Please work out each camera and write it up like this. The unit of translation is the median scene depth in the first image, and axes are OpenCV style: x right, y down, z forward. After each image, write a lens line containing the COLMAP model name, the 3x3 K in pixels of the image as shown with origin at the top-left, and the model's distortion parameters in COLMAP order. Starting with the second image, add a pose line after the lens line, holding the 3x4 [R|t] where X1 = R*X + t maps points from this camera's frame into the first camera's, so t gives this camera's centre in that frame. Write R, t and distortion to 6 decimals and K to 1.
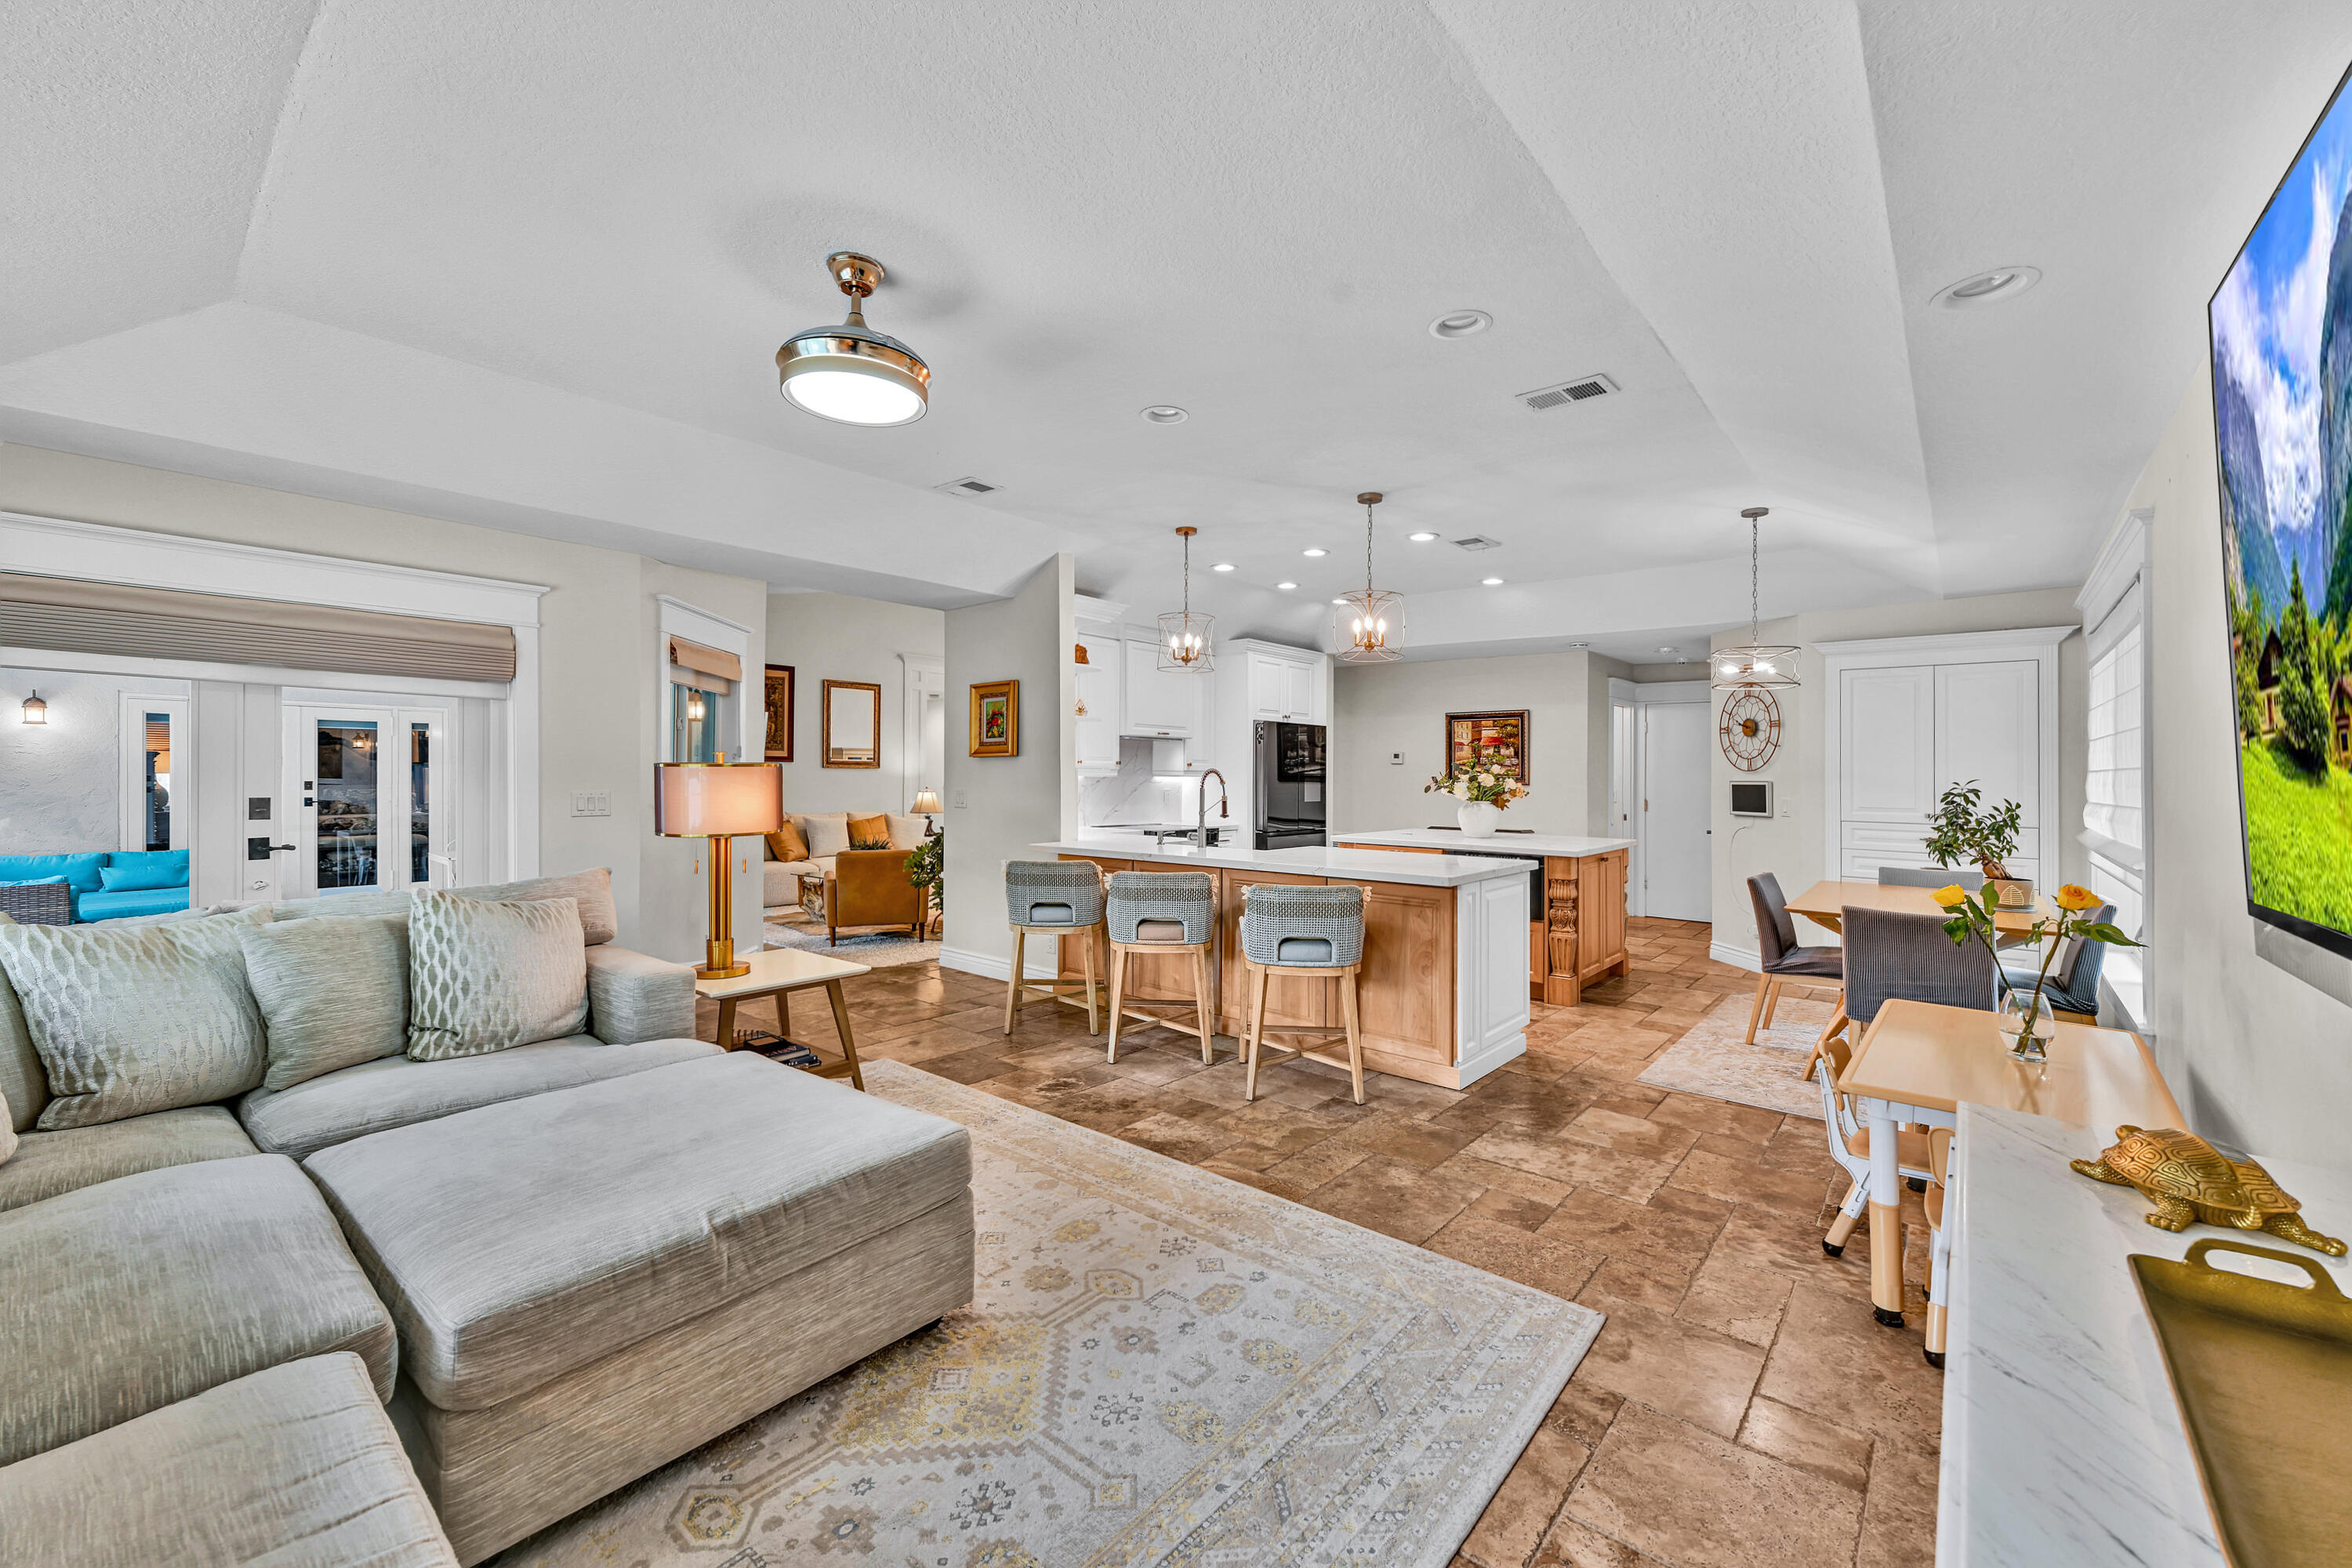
lens RADIAL K [[932.1, 0, 1162.7], [0, 932.1, 764.3], [0, 0, 1]] dist [-0.002742, 0.000784]
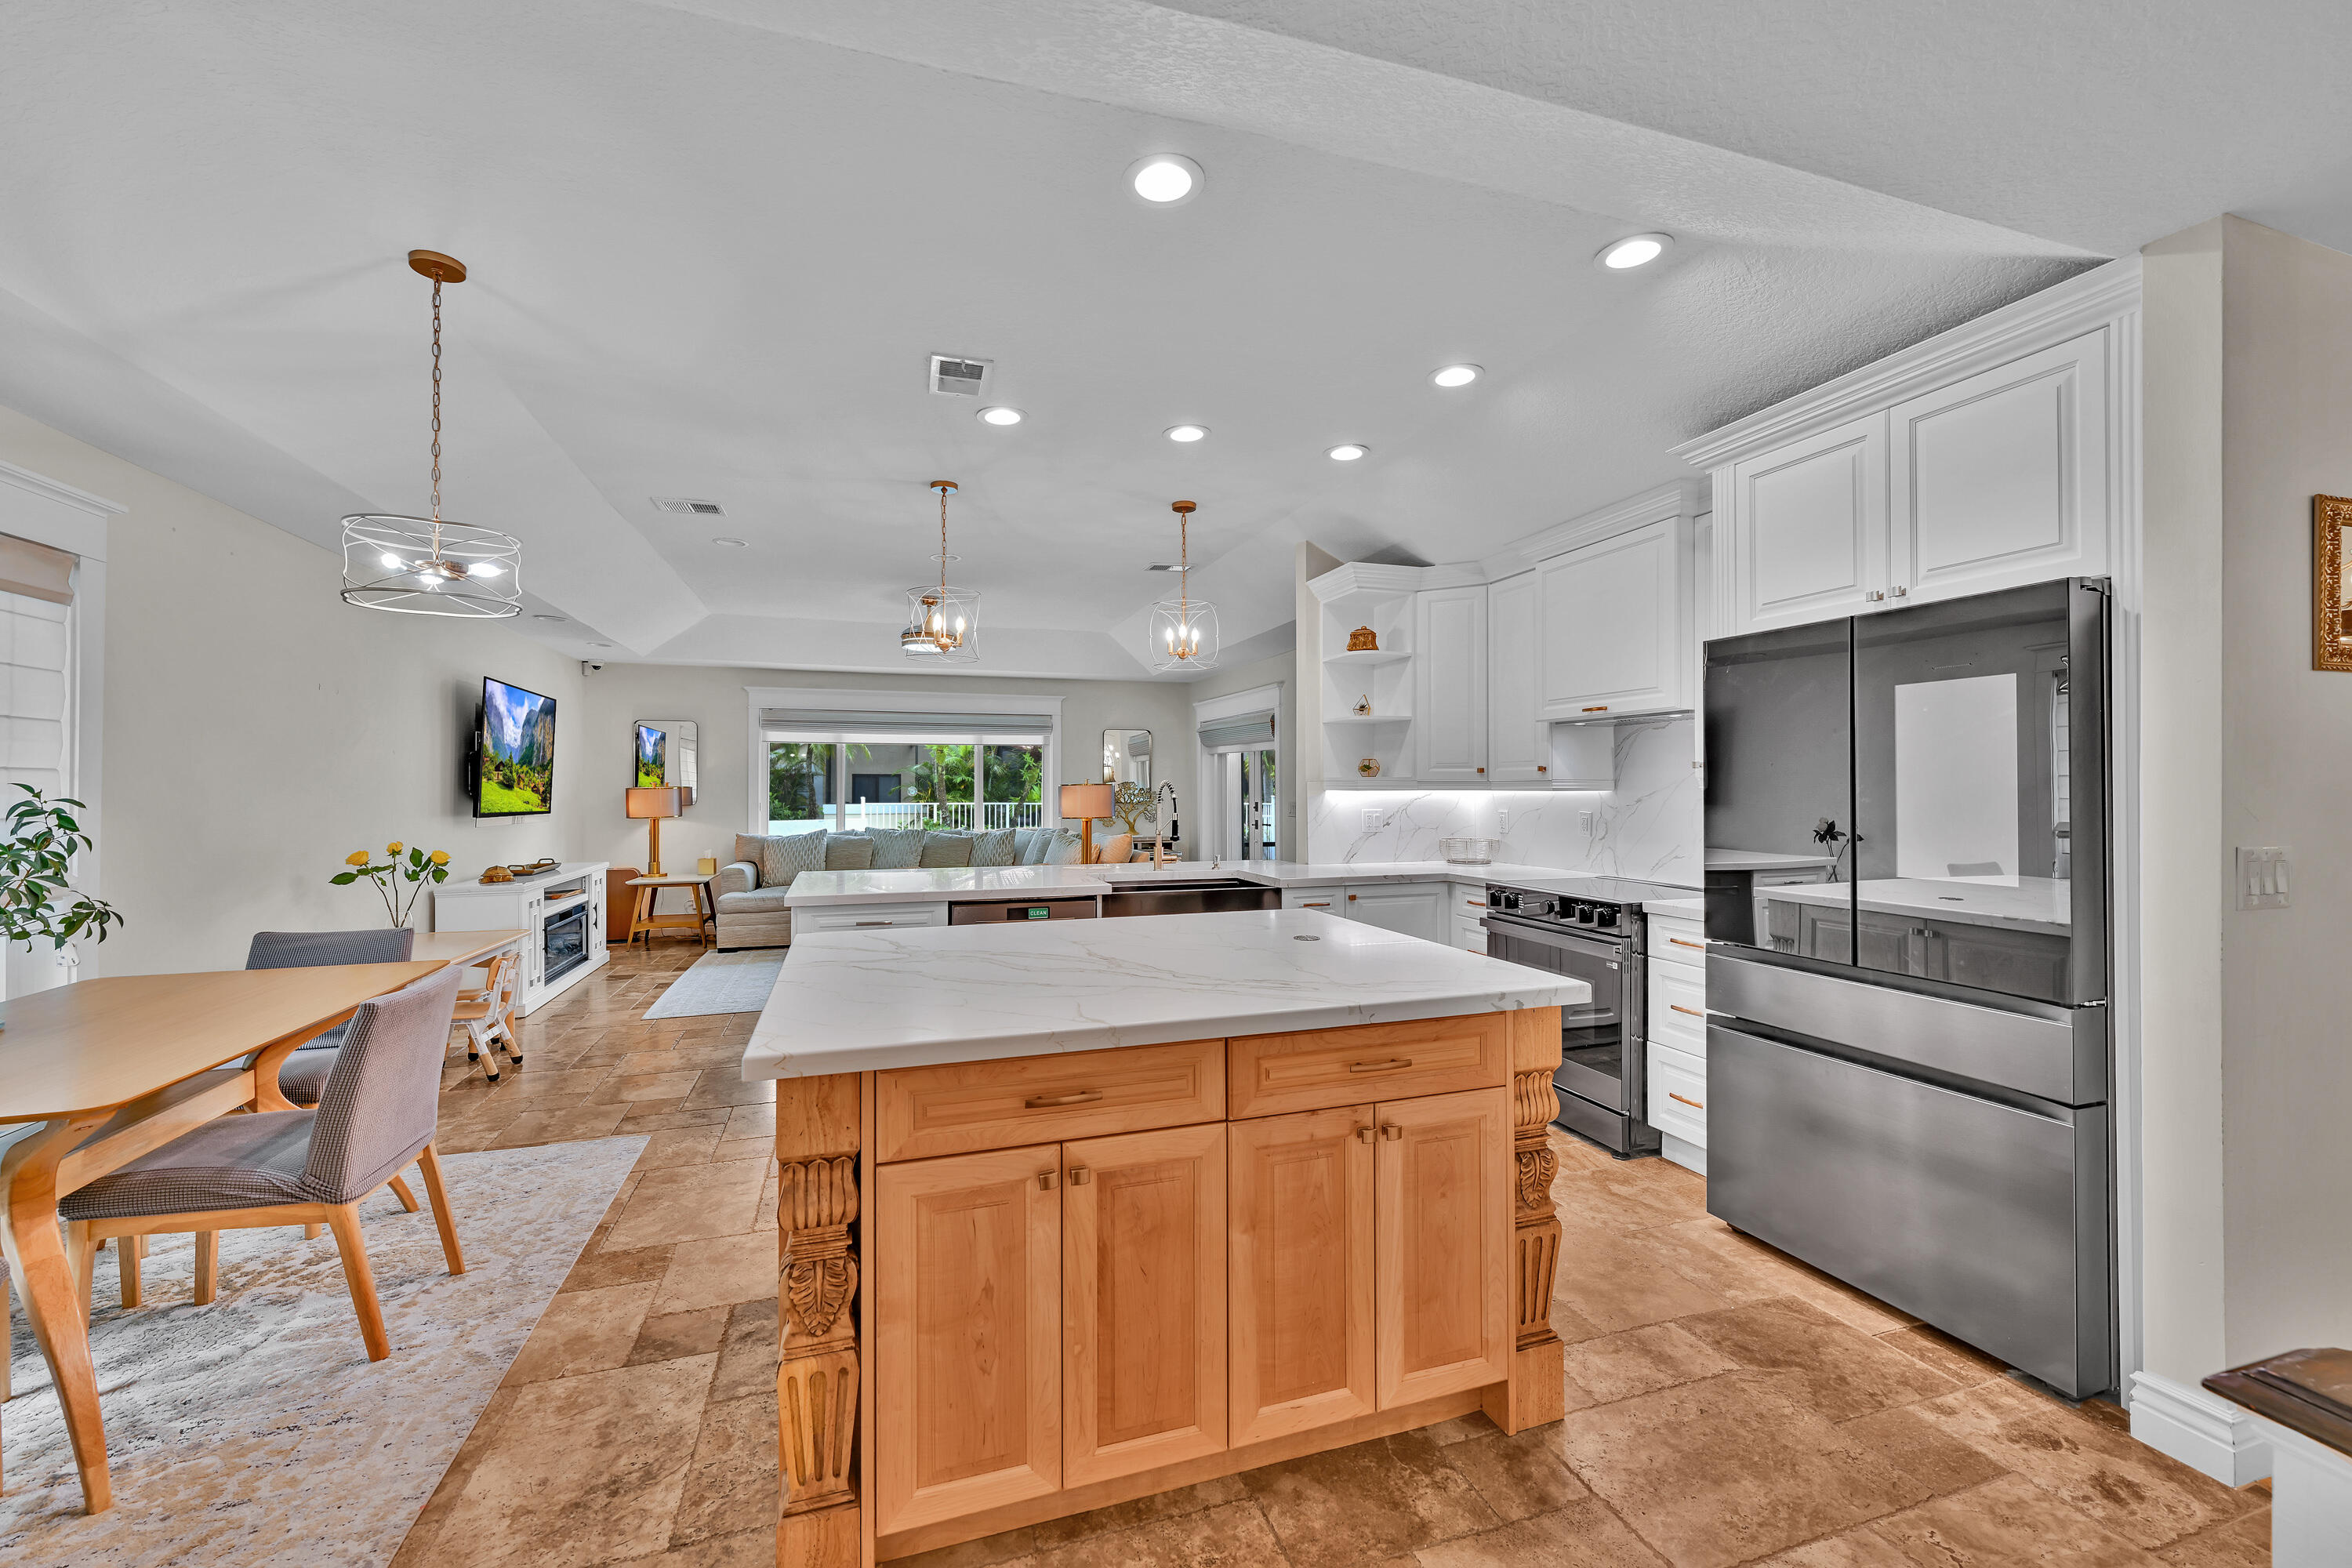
lens RADIAL K [[932.1, 0, 1160.5], [0, 932.1, 779.5], [0, 0, 1]] dist [-0.002742, 0.000784]
pose [[-0.519251, -0.016110, -0.854470, 1.090040], [0.007839, 0.999690, -0.023612, 0.033364], [0.854586, -0.018959, -0.518964, 2.015133]]
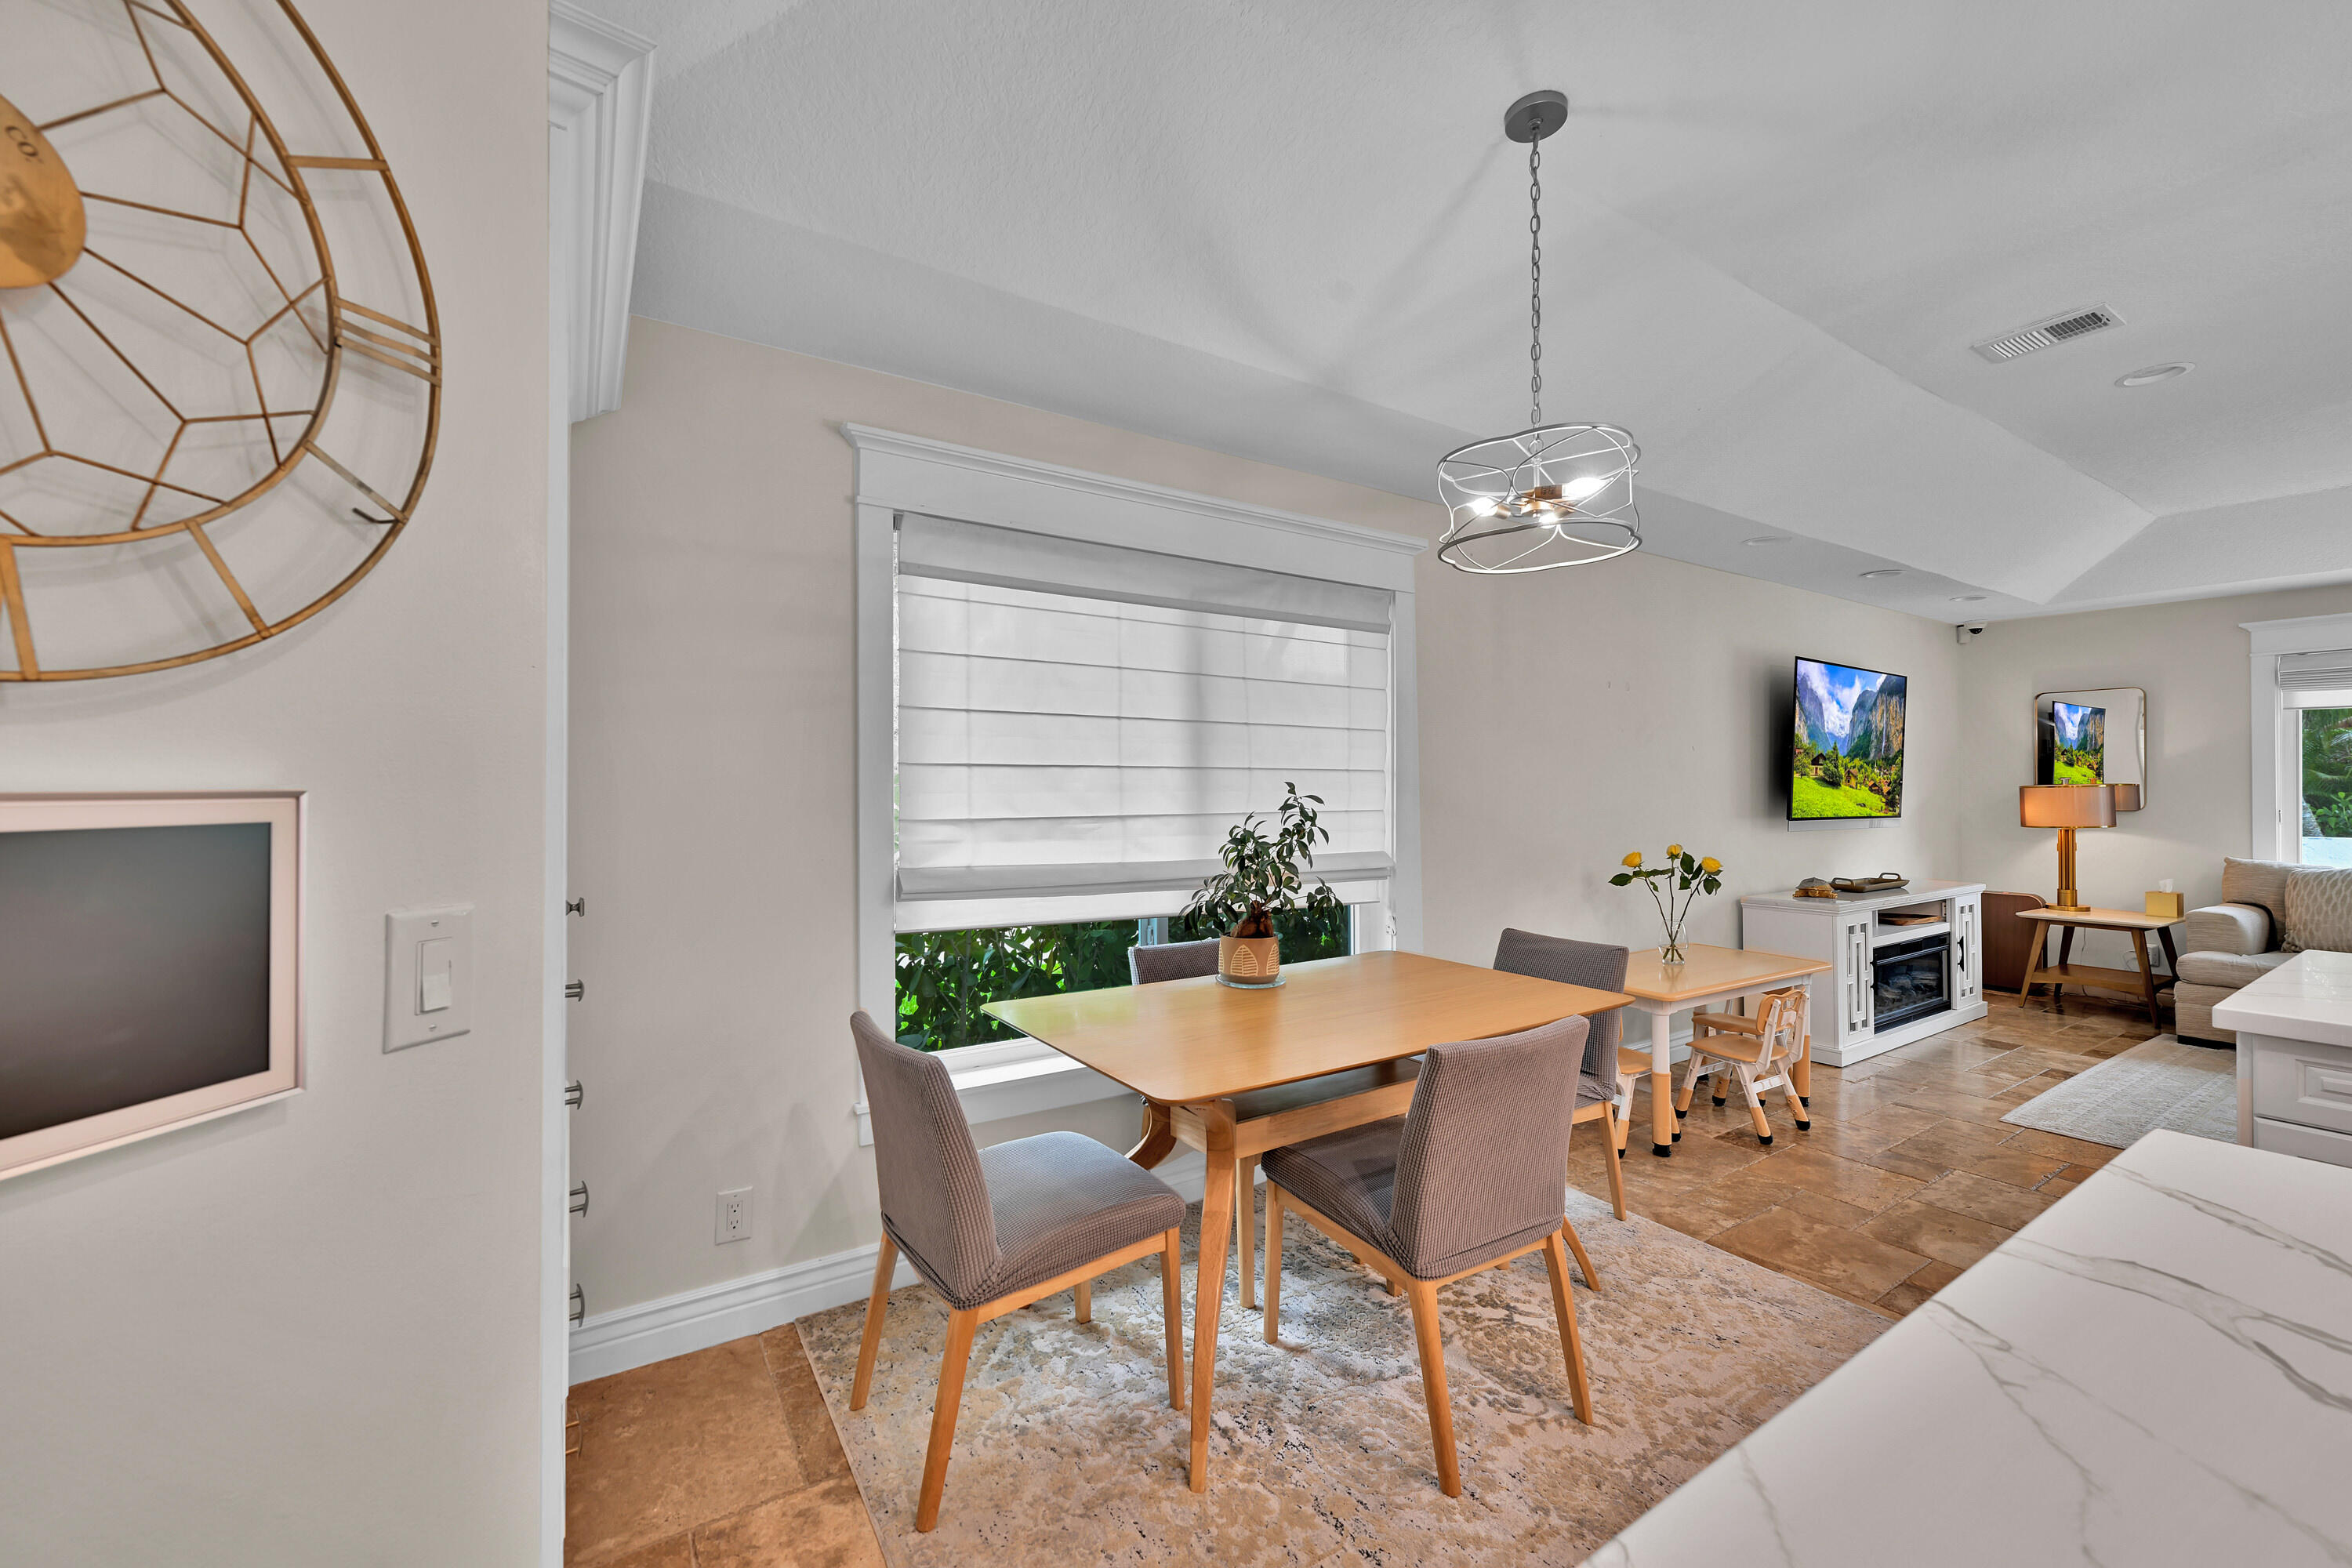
lens RADIAL K [[932.1, 0, 1169.1], [0, 932.1, 781.5], [0, 0, 1]] dist [-0.002742, 0.000784]
pose [[-0.960126, -0.005801, 0.279506, 0.852280], [-0.011057, 0.999790, -0.017232, 0.029021], [-0.279348, -0.019636, -0.959989, 1.790594]]
